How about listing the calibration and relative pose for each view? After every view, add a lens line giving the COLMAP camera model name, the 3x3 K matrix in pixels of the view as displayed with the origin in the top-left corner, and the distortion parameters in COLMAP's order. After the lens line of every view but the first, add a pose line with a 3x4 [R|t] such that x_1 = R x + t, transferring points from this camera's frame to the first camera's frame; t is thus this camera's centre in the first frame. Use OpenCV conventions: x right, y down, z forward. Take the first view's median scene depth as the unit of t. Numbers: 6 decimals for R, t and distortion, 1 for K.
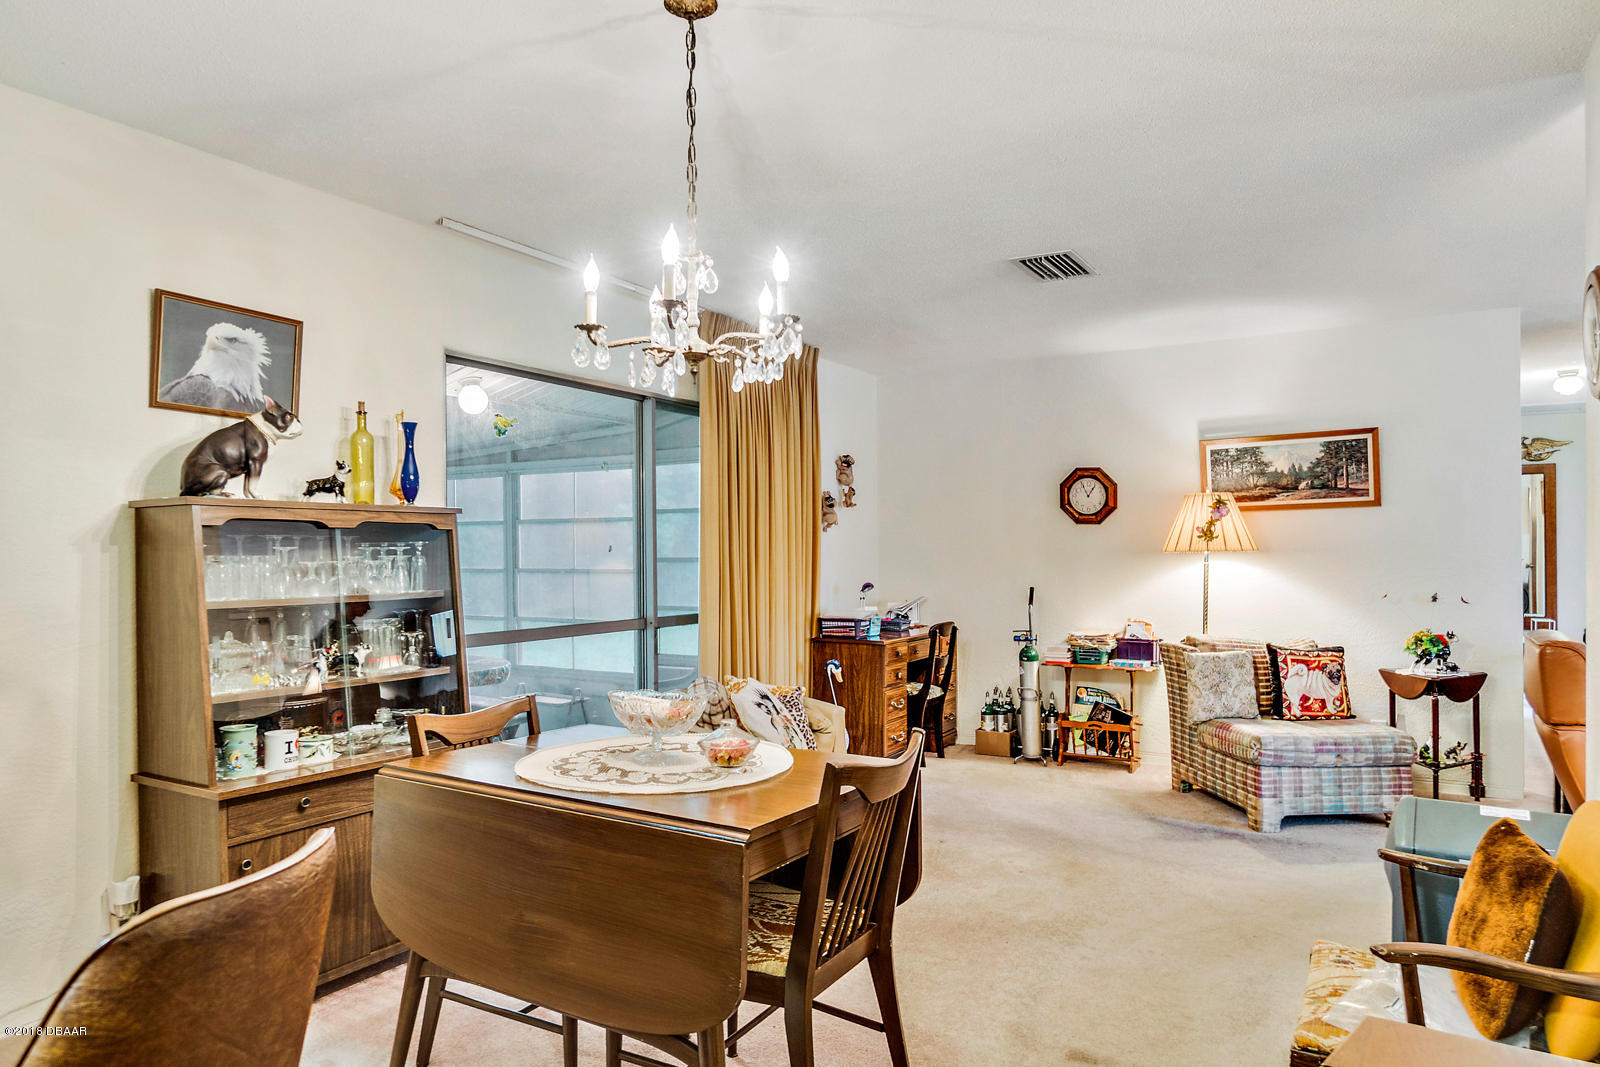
lens RADIAL K [[995.7, 0, 791.2], [0, 995.7, 534.1], [0, 0, 1]] dist [0.003804, 0.000851]
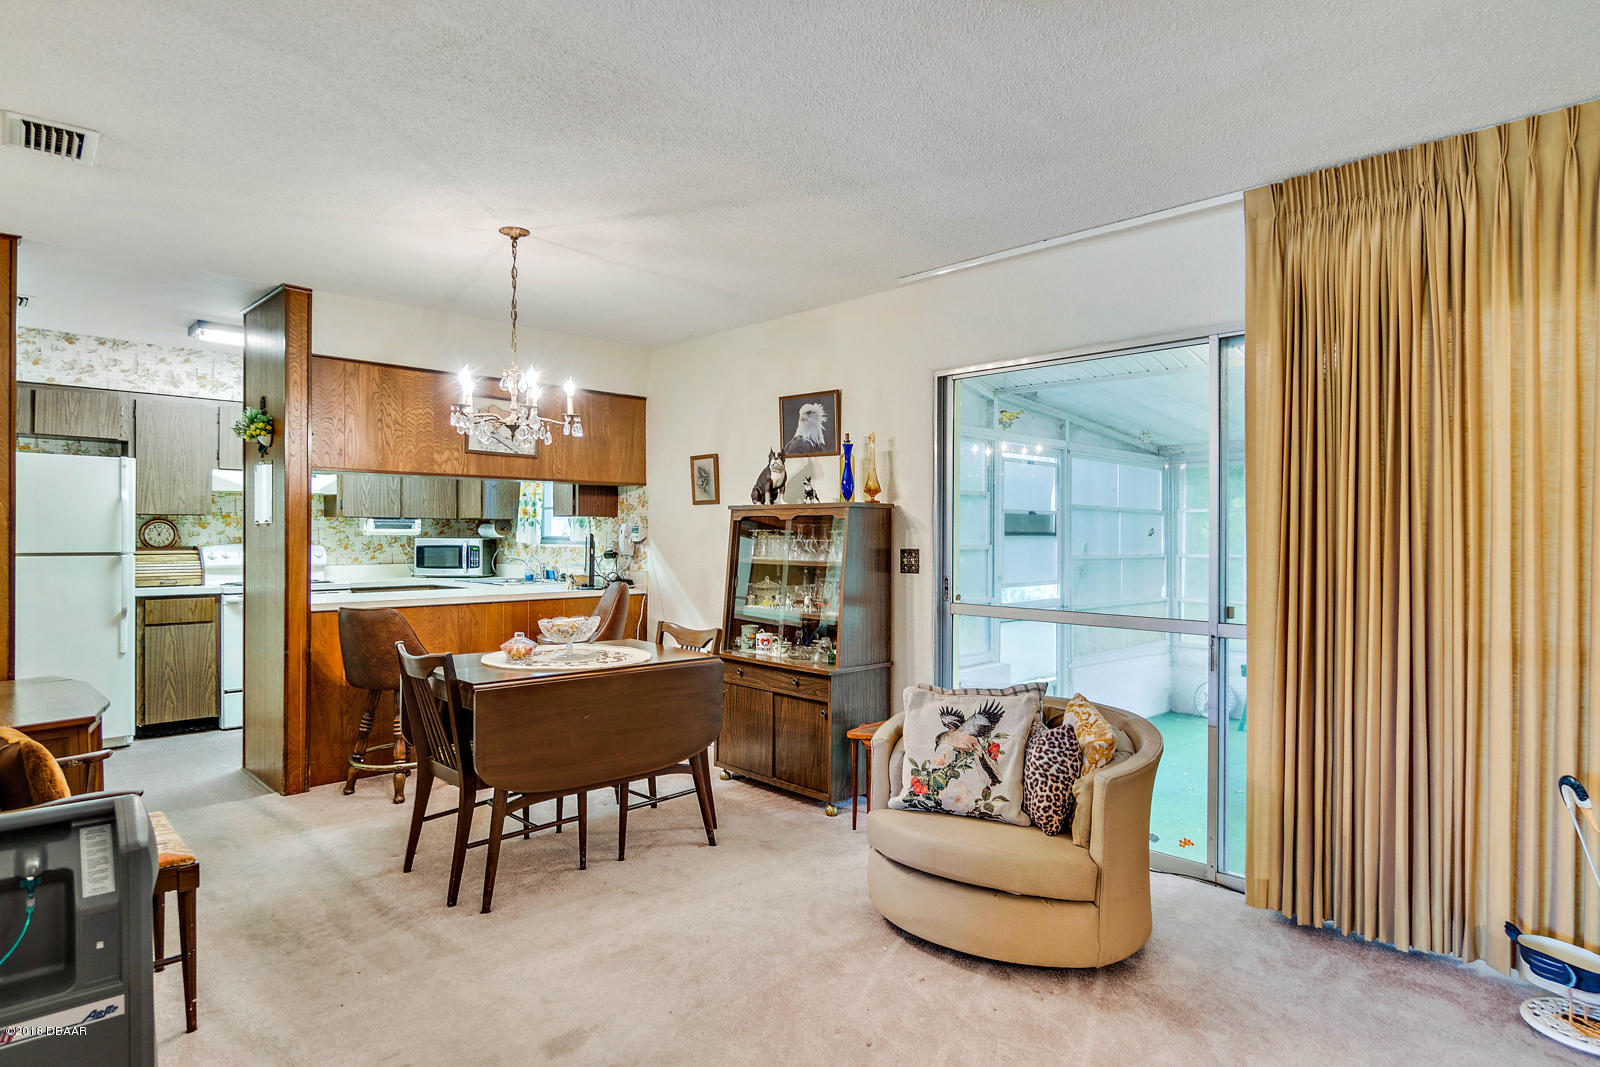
lens RADIAL K [[880.2, 0, 800.0], [0, 880.2, 533.5], [0, 0, 1]] dist [-0.016361, 0.000720]
pose [[-0.246932, 0.013621, -0.968937, 0.954315], [0.024468, 0.999670, 0.007817, 0.005449], [0.968724, -0.021777, -0.247183, 1.375651]]
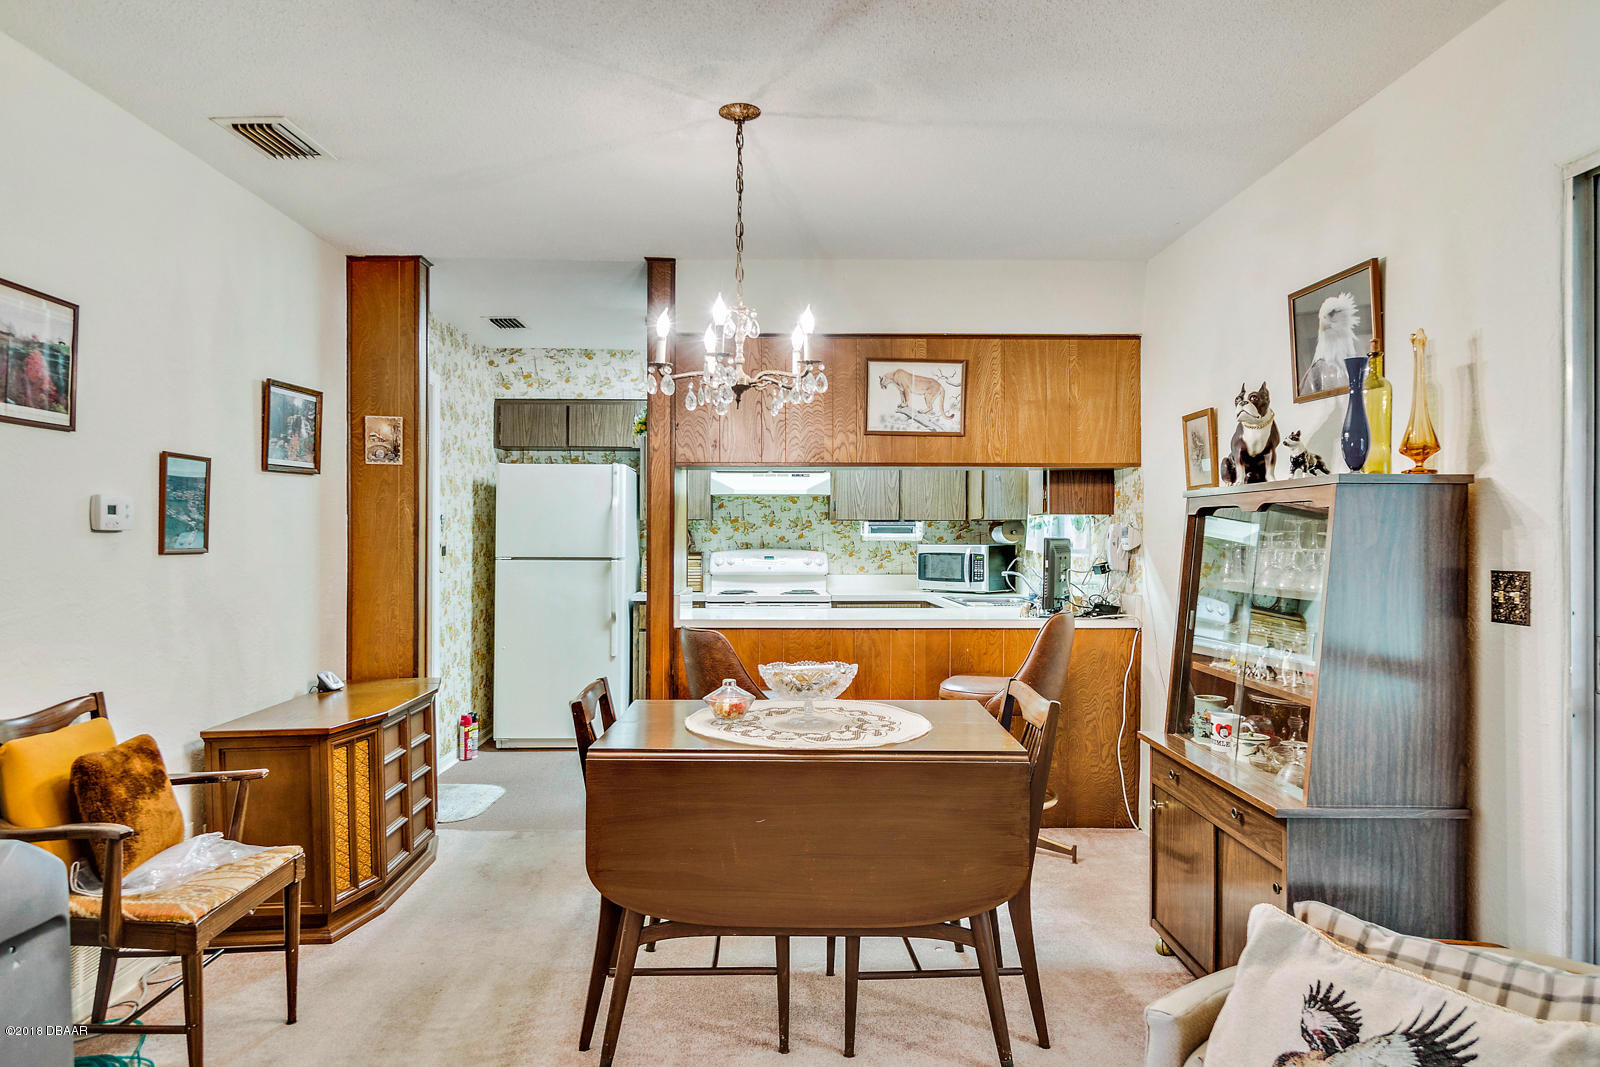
lens RADIAL K [[995.7, 0, 791.2], [0, 995.7, 534.1], [0, 0, 1]] dist [0.003804, 0.000851]
pose [[-0.846711, 0.012036, -0.531917, 0.382479], [0.024431, 0.999569, -0.016273, 0.017628], [0.531492, -0.026774, -0.846640, 1.536243]]
